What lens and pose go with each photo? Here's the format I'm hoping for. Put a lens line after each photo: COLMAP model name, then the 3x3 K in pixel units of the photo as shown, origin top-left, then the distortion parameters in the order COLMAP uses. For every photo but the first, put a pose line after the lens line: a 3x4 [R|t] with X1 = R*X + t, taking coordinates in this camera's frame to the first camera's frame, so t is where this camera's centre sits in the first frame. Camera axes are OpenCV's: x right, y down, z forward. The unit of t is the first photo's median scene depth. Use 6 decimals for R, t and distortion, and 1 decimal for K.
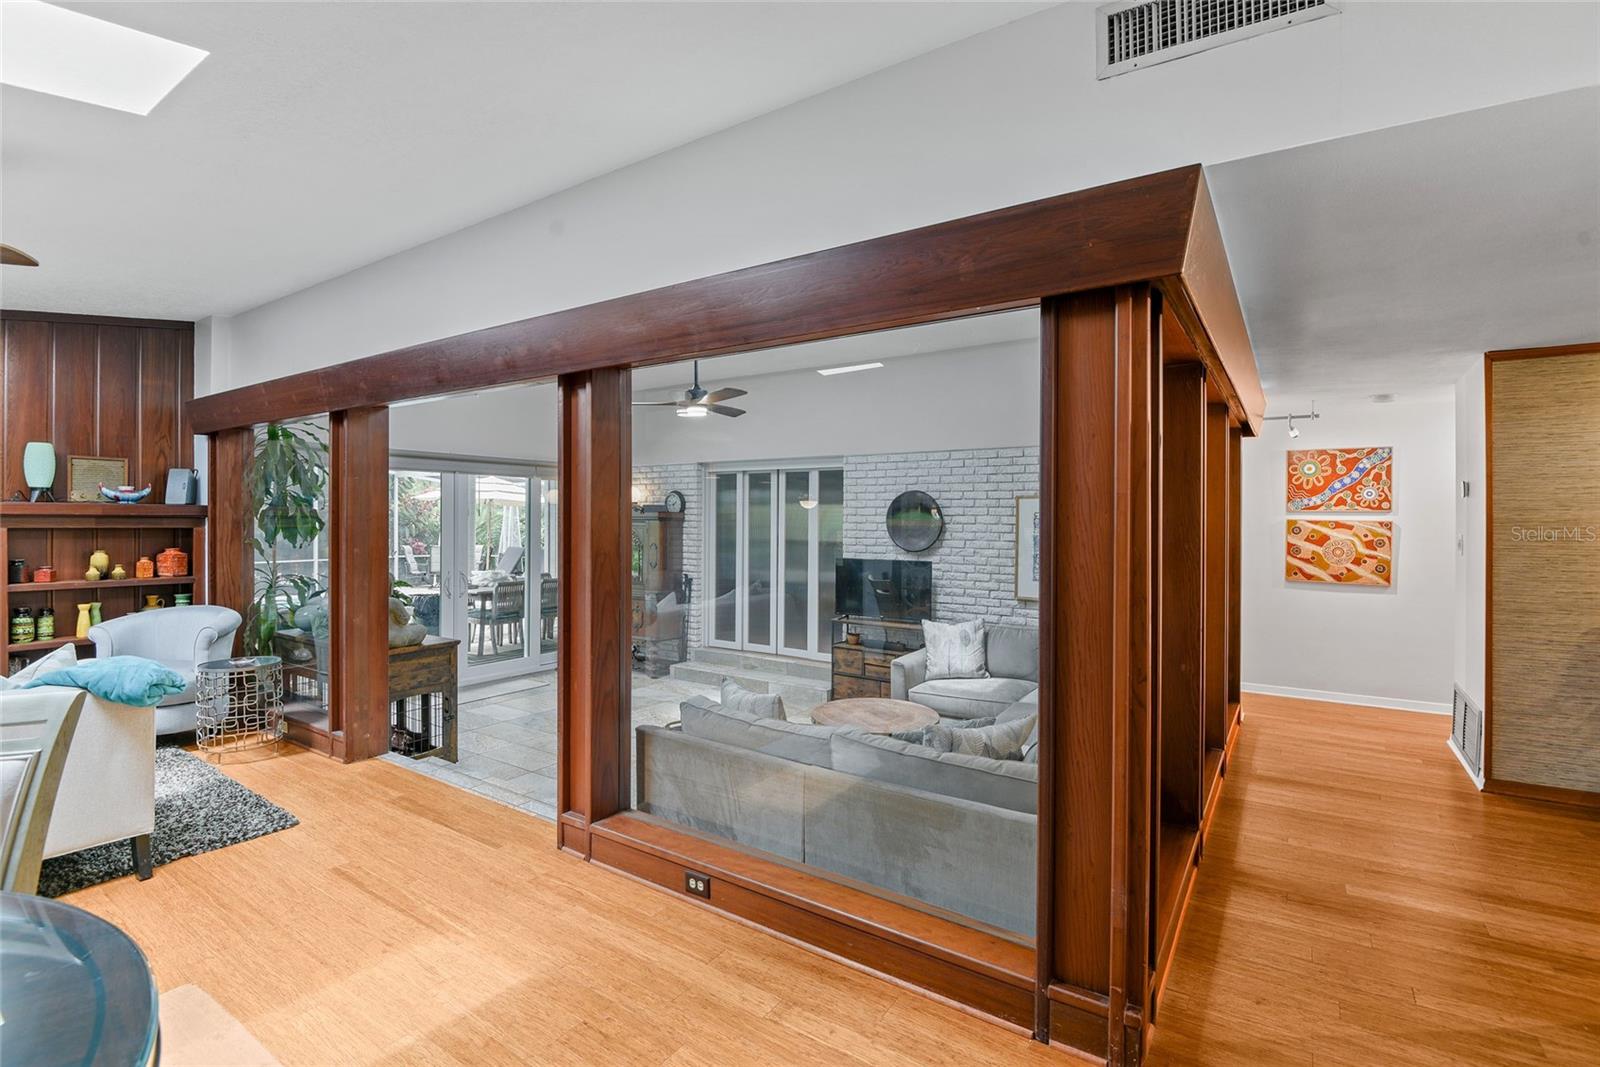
lens RADIAL K [[741.3, 0, 805.2], [0, 741.3, 526.9], [0, 0, 1]] dist [-0.025557, -0.001199]
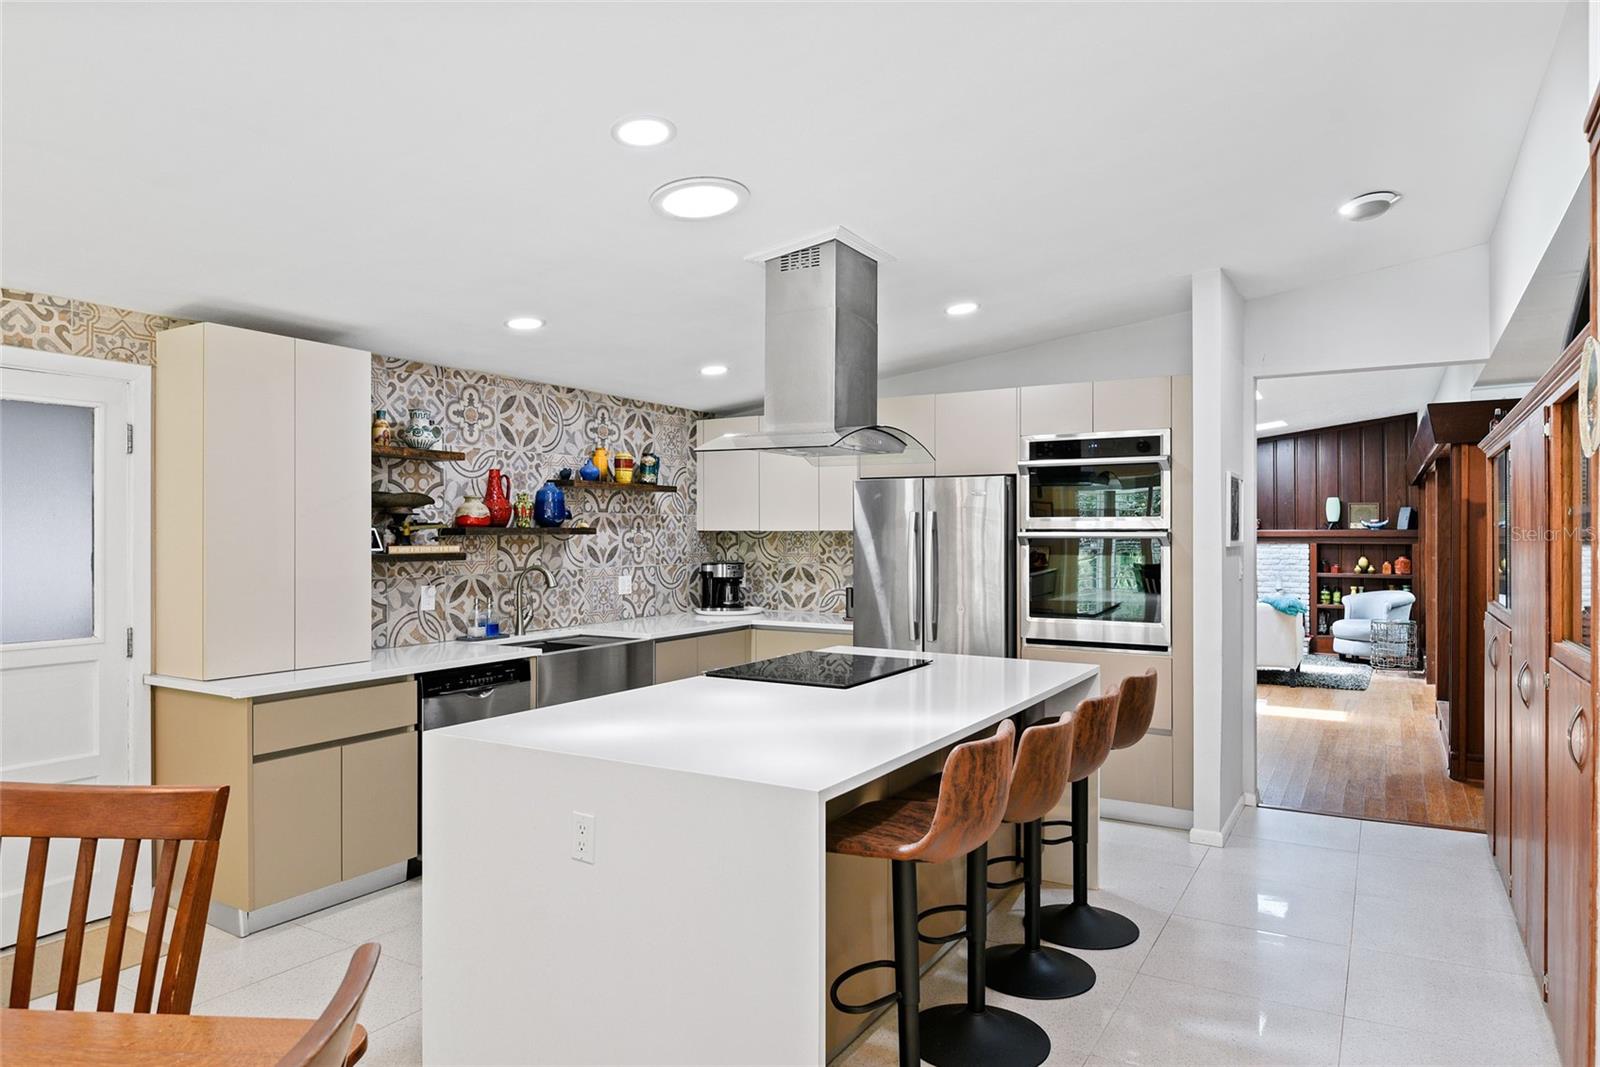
lens RADIAL K [[1010.5, 0, 802.8], [0, 1010.5, 536.0], [0, 0, 1]] dist [-0.005487, -0.000456]
pose [[0.059658, -0.002646, -0.998215, 1.052345], [-0.009961, 0.999945, -0.003245, 0.003364], [0.998169, 0.010137, 0.059628, -0.378601]]
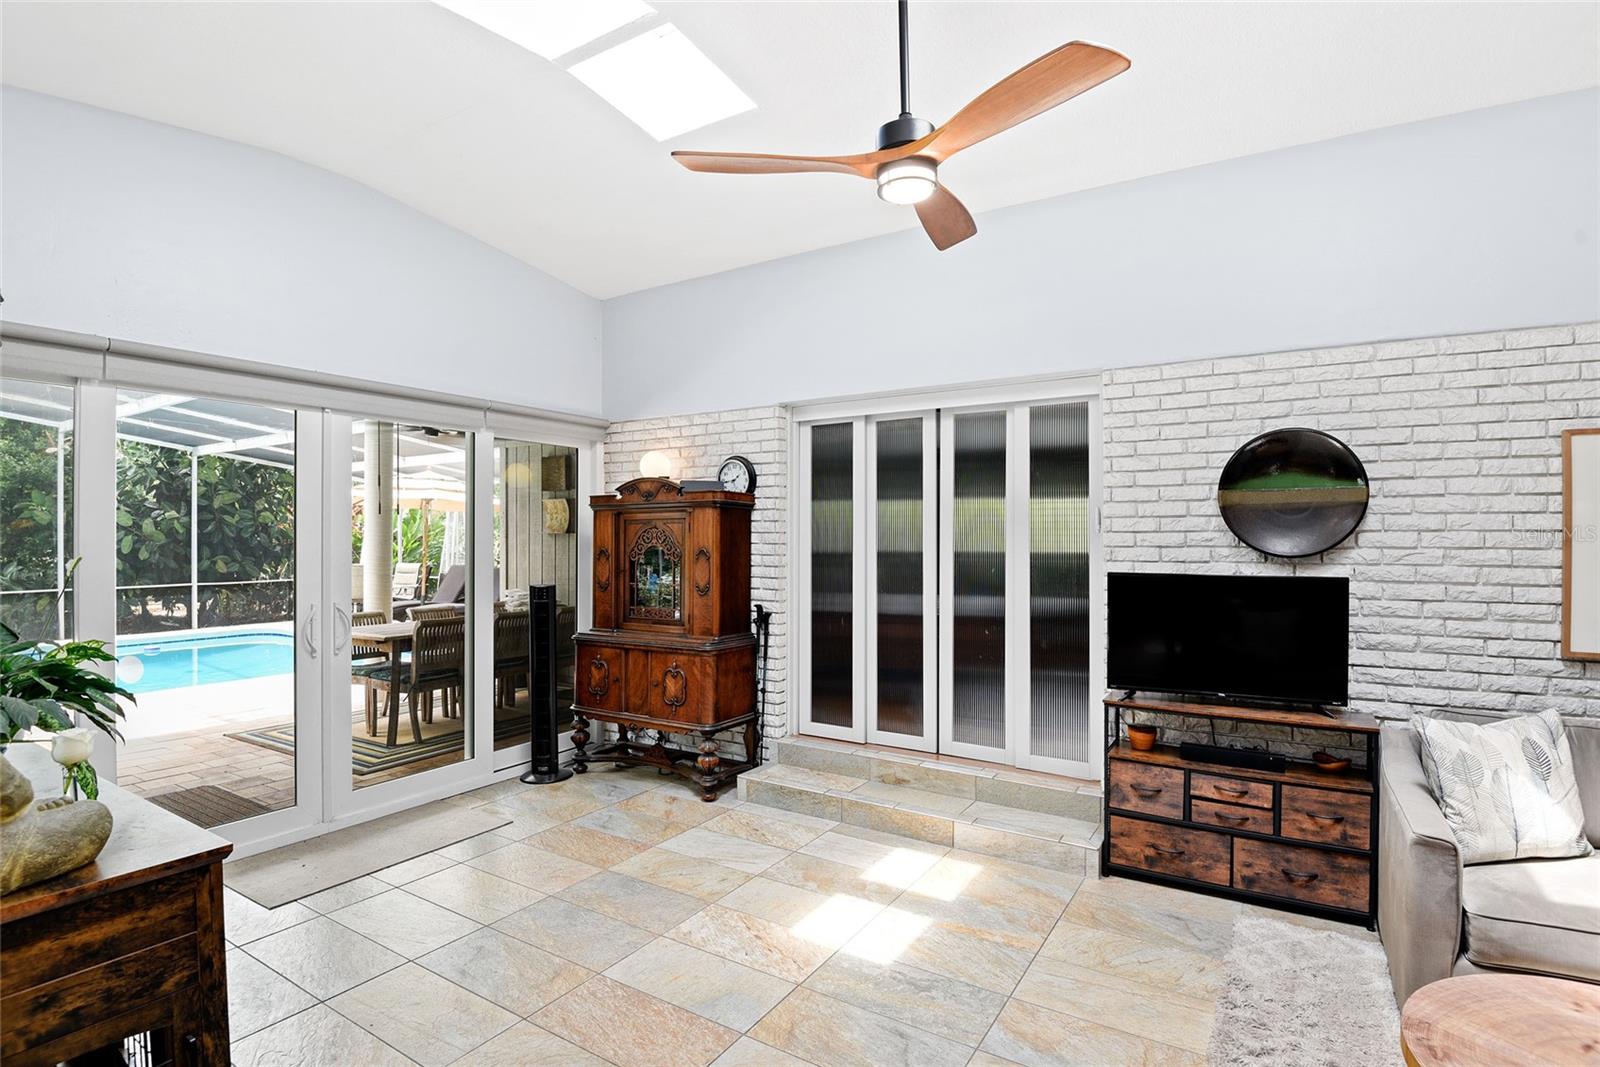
lens RADIAL K [[793.3, 0, 799.2], [0, 793.3, 537.4], [0, 0, 1]] dist [-0.035717, -0.003456]
pose [[0.999662, -0.005650, 0.025391, -0.187402], [0.005894, 0.999937, -0.009542, 0.024427], [-0.025335, 0.009688, 0.999632, 0.524005]]
